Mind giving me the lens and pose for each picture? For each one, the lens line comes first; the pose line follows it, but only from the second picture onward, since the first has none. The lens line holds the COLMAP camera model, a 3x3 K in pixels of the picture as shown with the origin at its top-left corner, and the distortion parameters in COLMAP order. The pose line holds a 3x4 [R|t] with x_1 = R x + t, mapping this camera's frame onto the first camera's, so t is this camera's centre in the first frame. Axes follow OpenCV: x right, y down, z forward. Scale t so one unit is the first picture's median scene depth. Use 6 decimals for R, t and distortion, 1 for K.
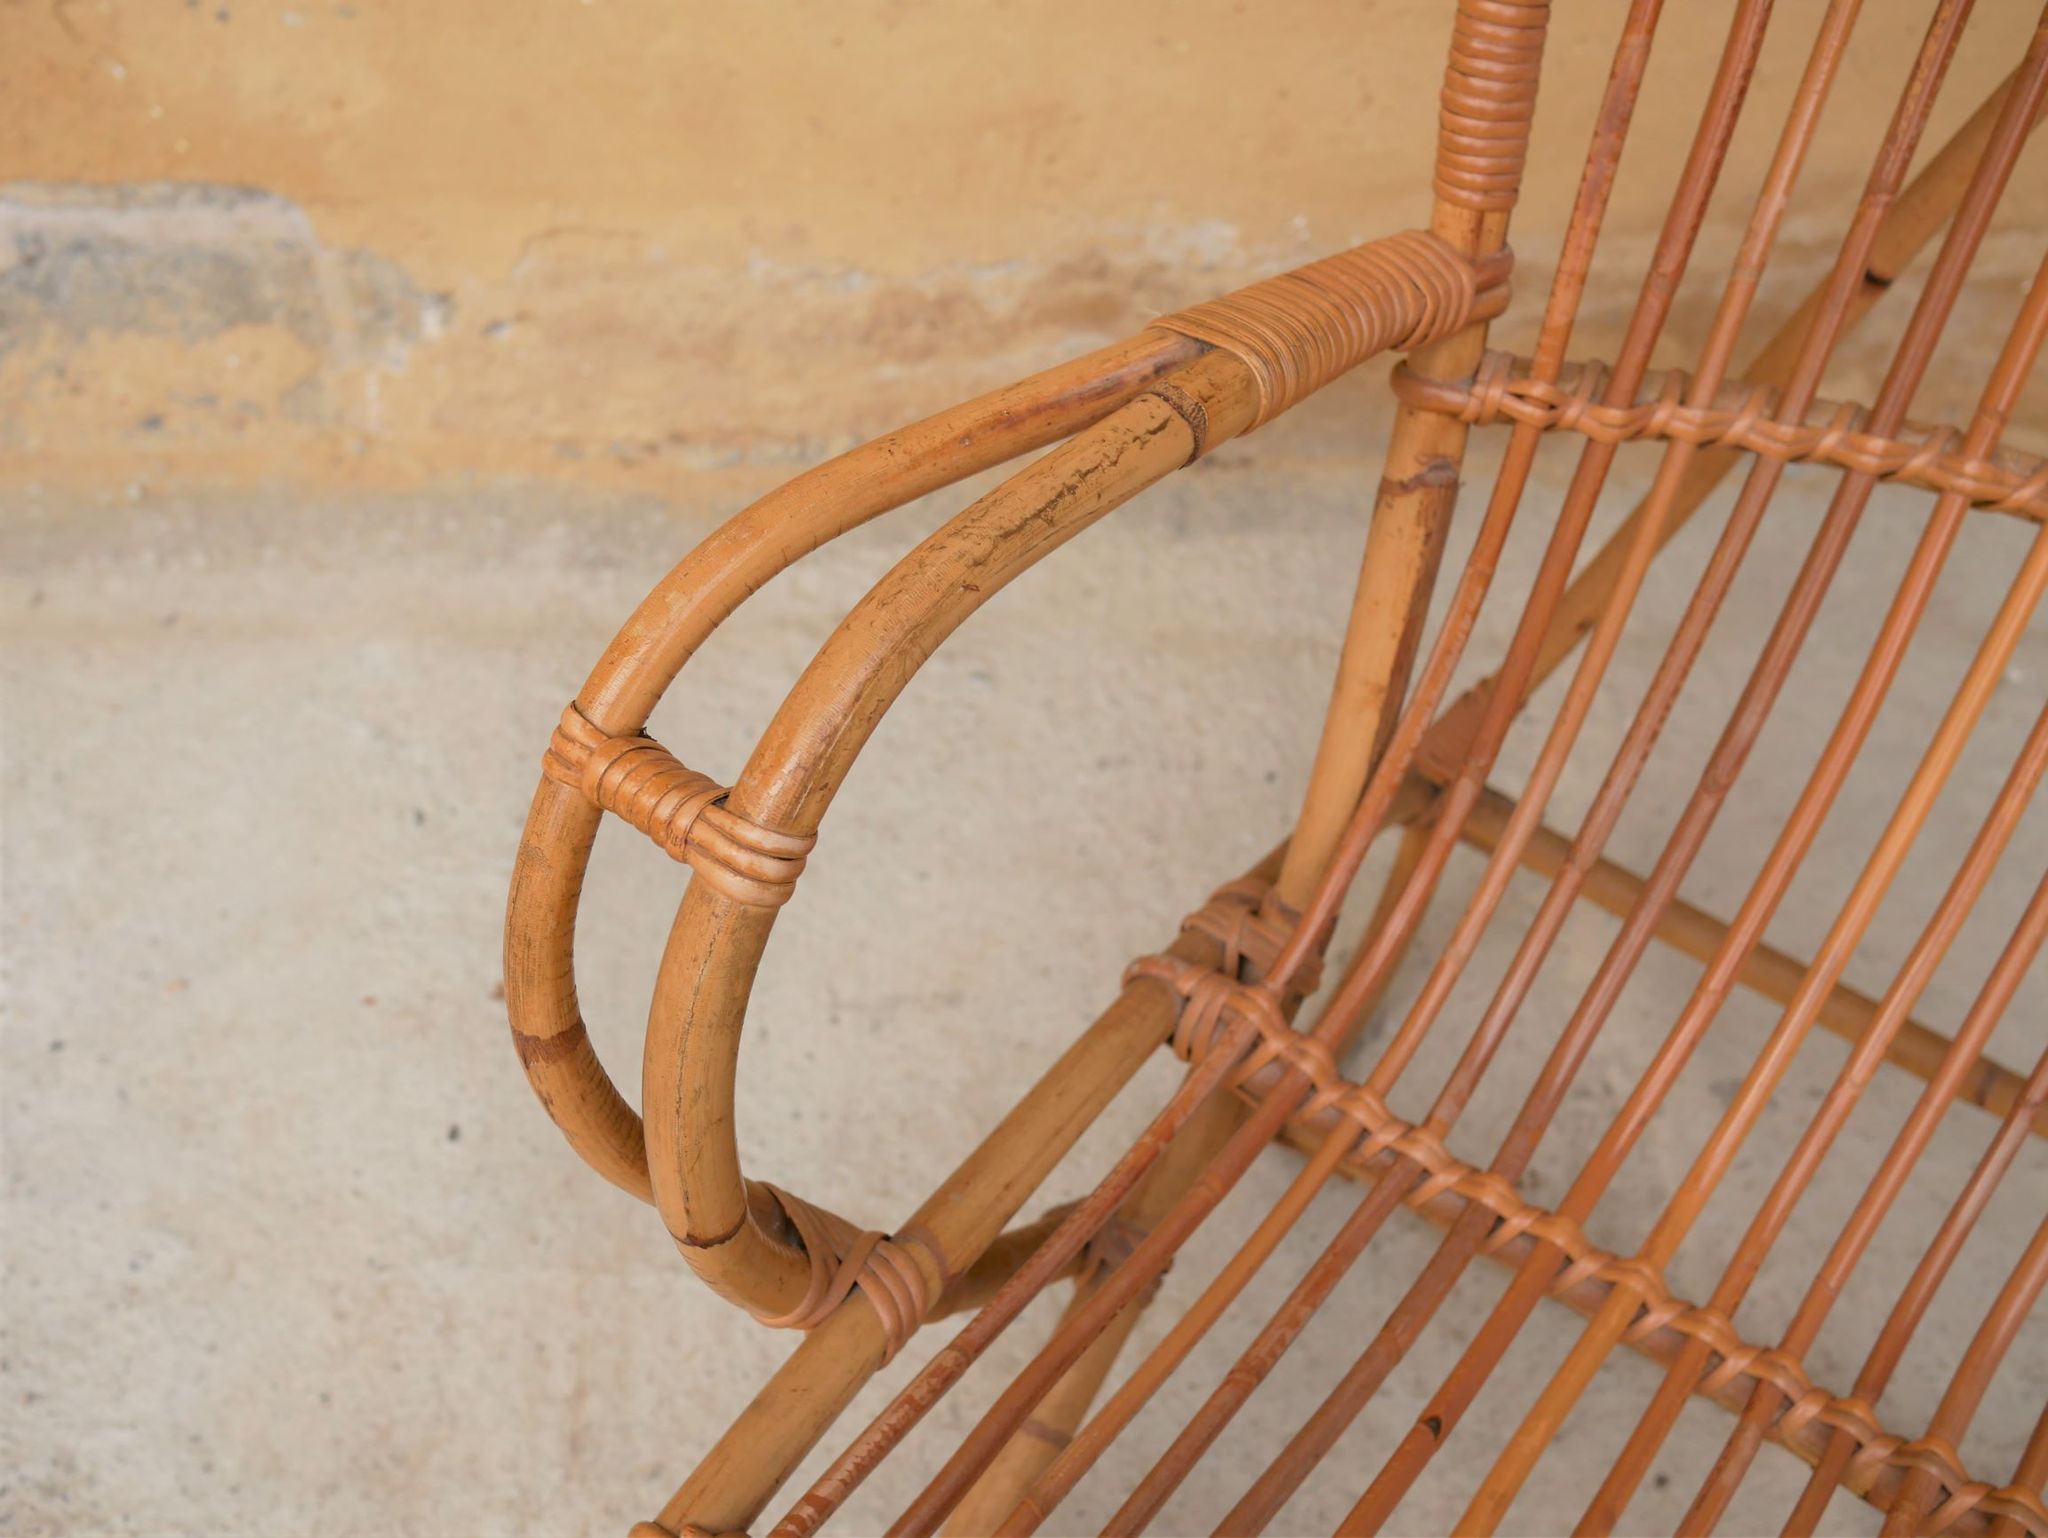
lens RADIAL K [[2389.8, 0, 1029.0], [0, 2389.8, 765.4], [0, 0, 1]] dist [-0.023029, 0.030276]
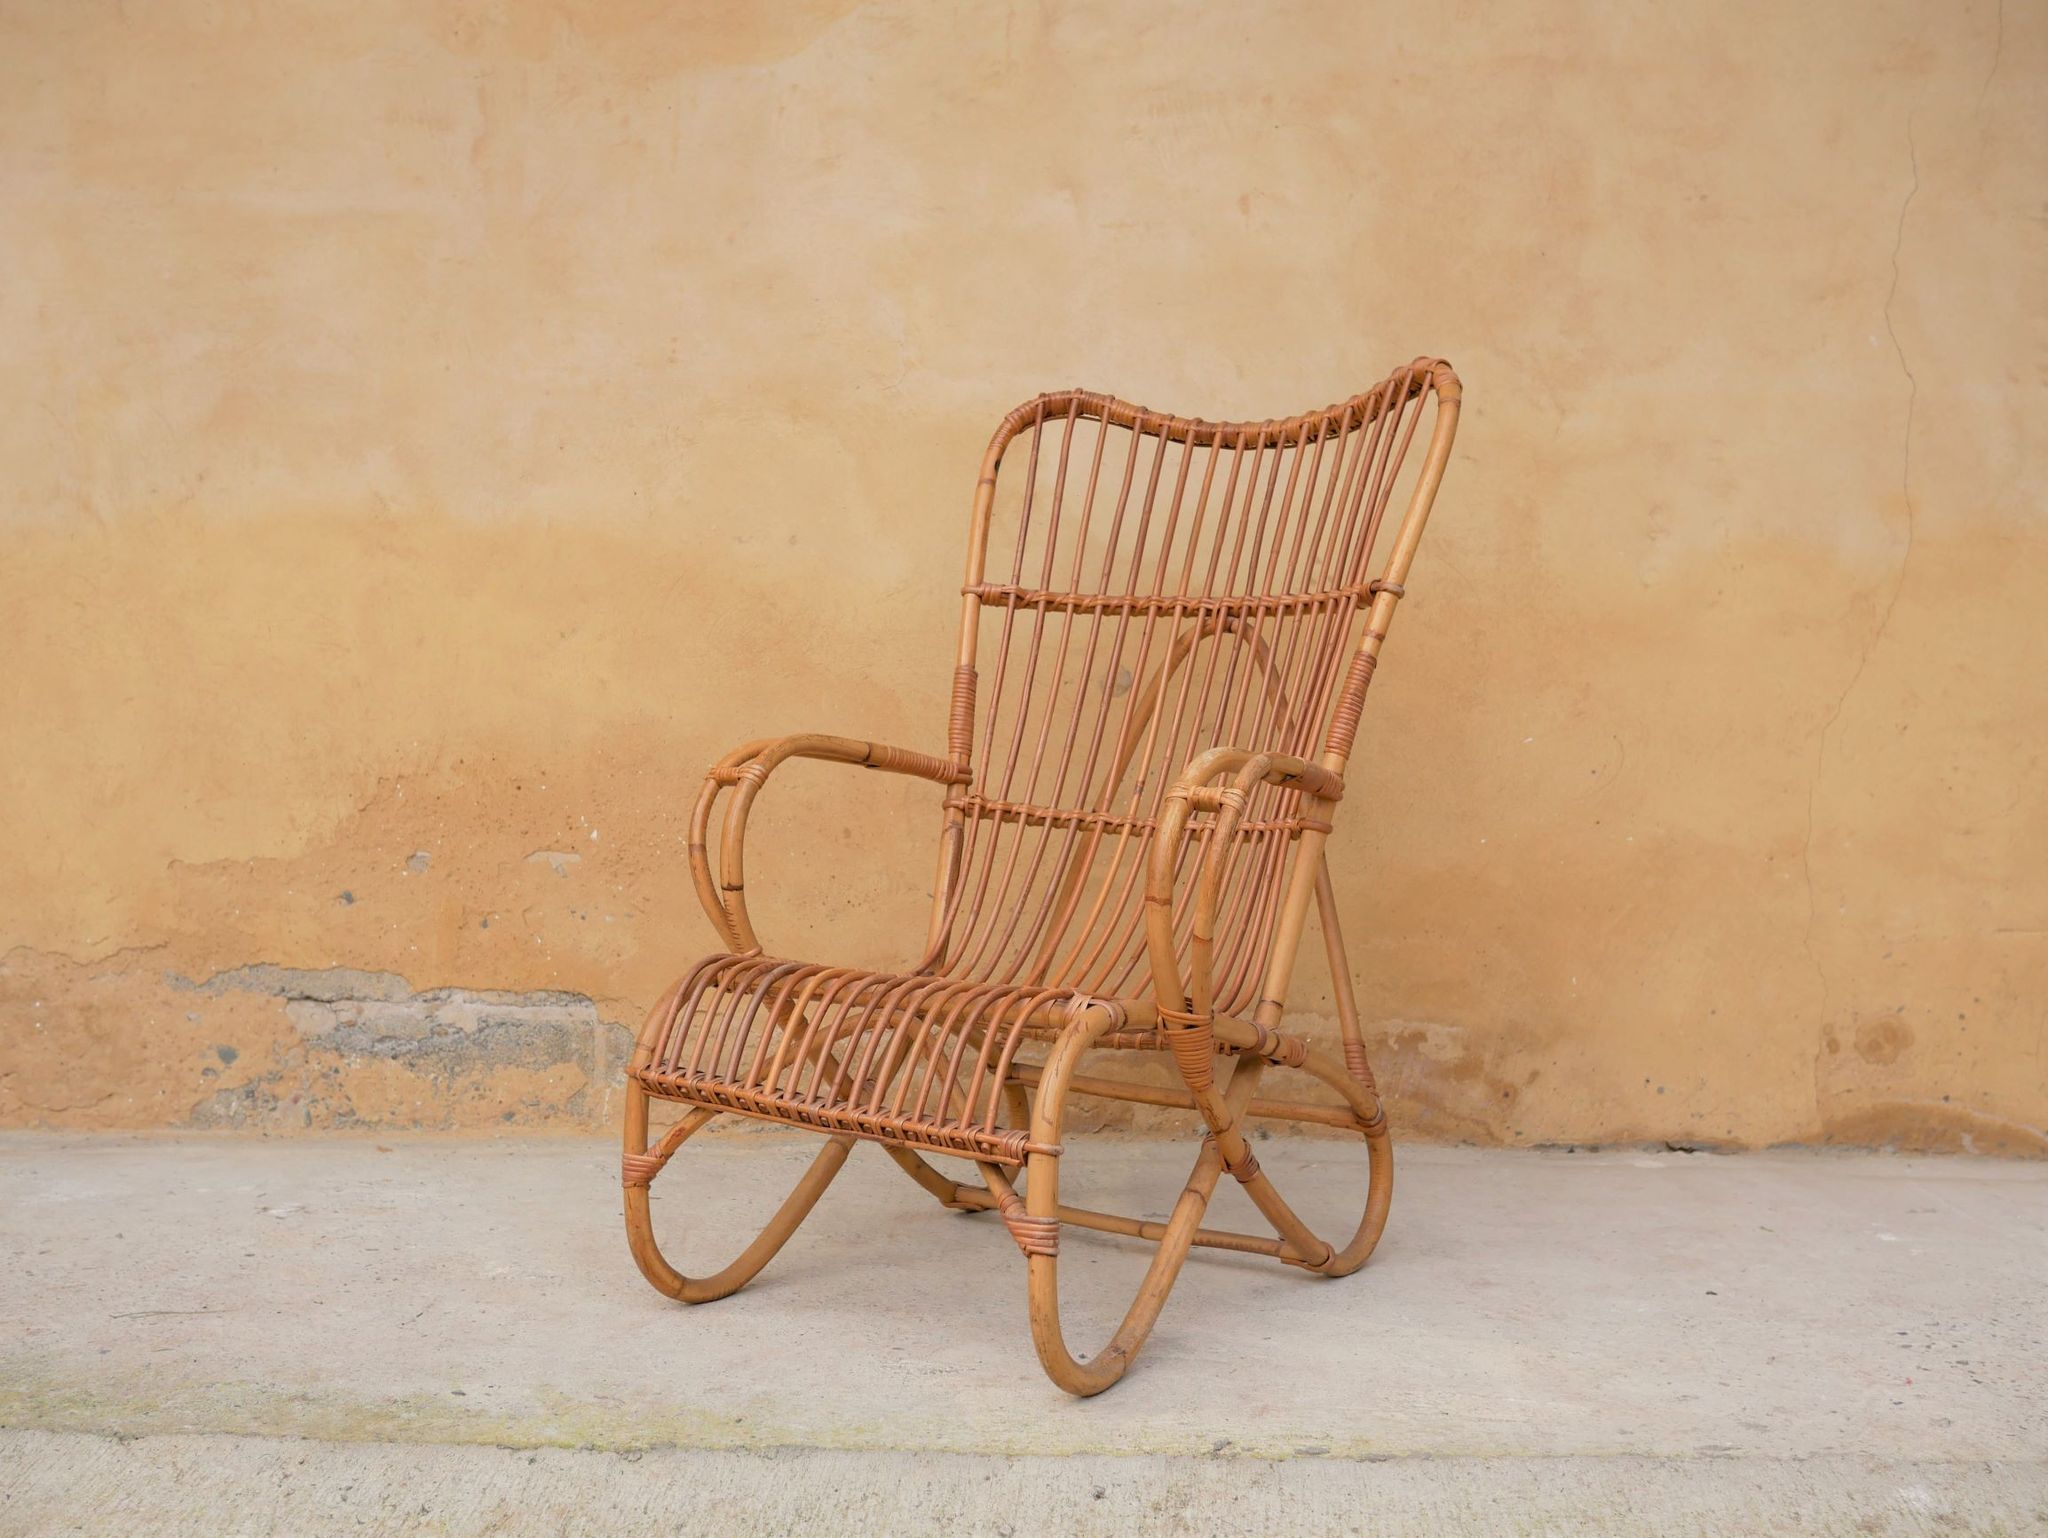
lens RADIAL K [[2360.0, 0, 1023.2], [0, 2360.0, 758.8], [0, 0, 1]] dist [-0.025322, 0.034441]
pose [[0.999263, -0.023604, -0.030284, 0.215137], [-0.006335, 0.676552, -0.736368, 1.353128], [0.037870, 0.736016, 0.675904, -0.809672]]
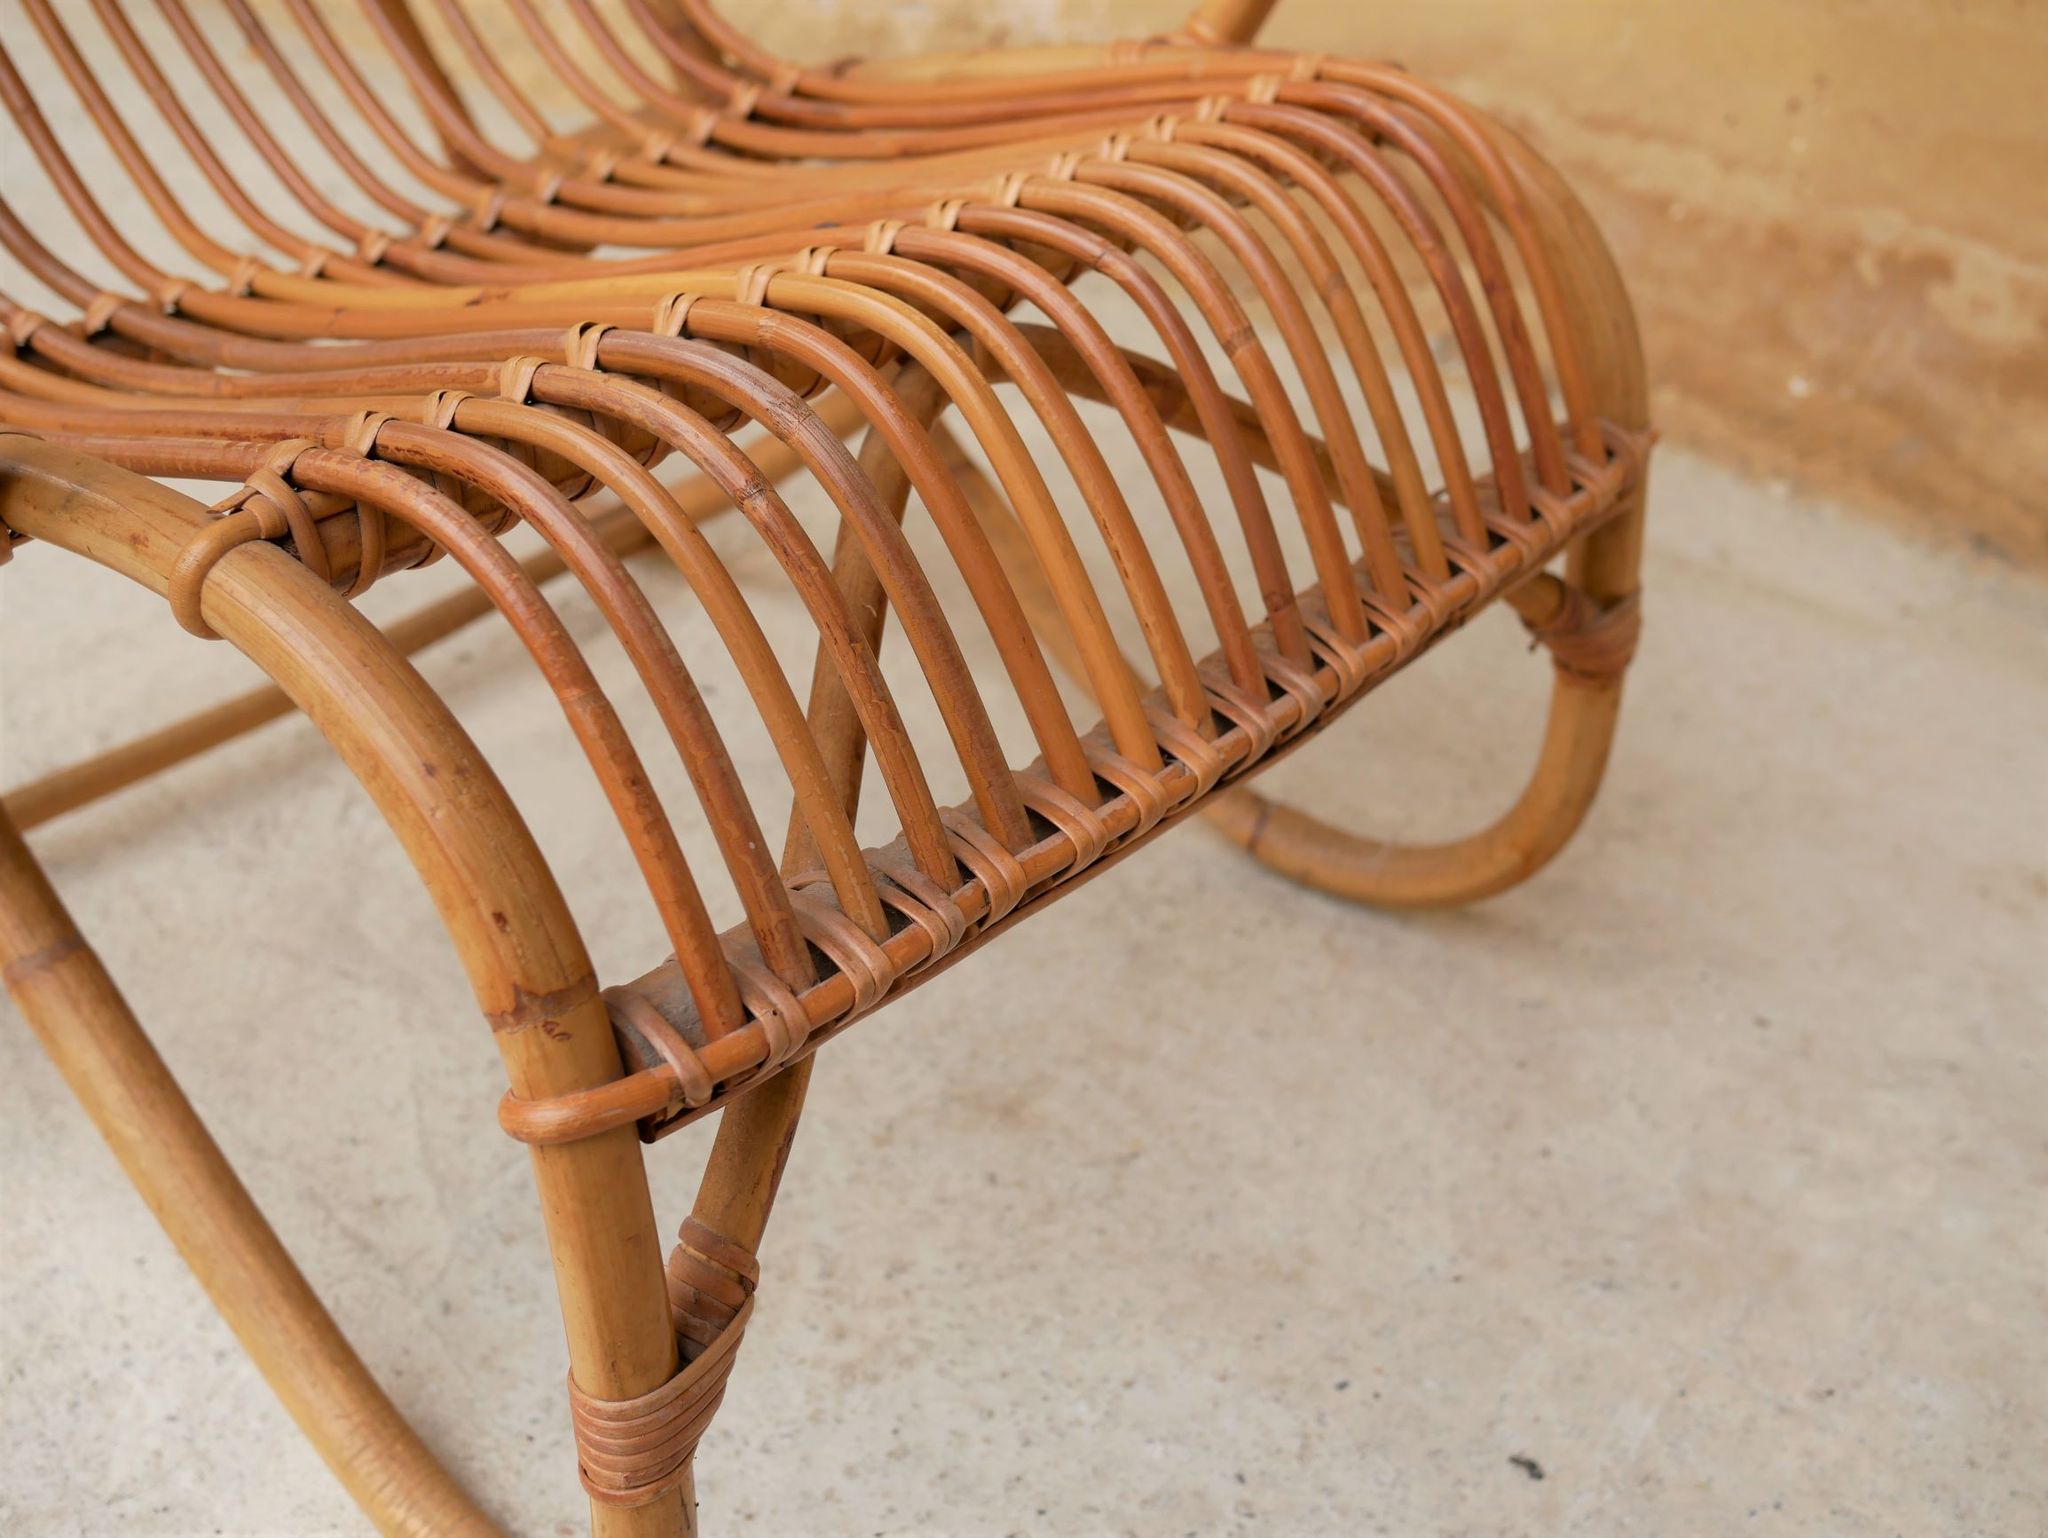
lens RADIAL K [[2328.8, 0, 1023.2], [0, 2328.8, 764.2], [0, 0, 1]] dist [-0.024961, 0.038261]
pose [[0.764815, 0.341757, -0.546133, 0.831967], [-0.499406, 0.850032, -0.167448, 0.301971], [0.407004, 0.400809, 0.820792, 0.179561]]
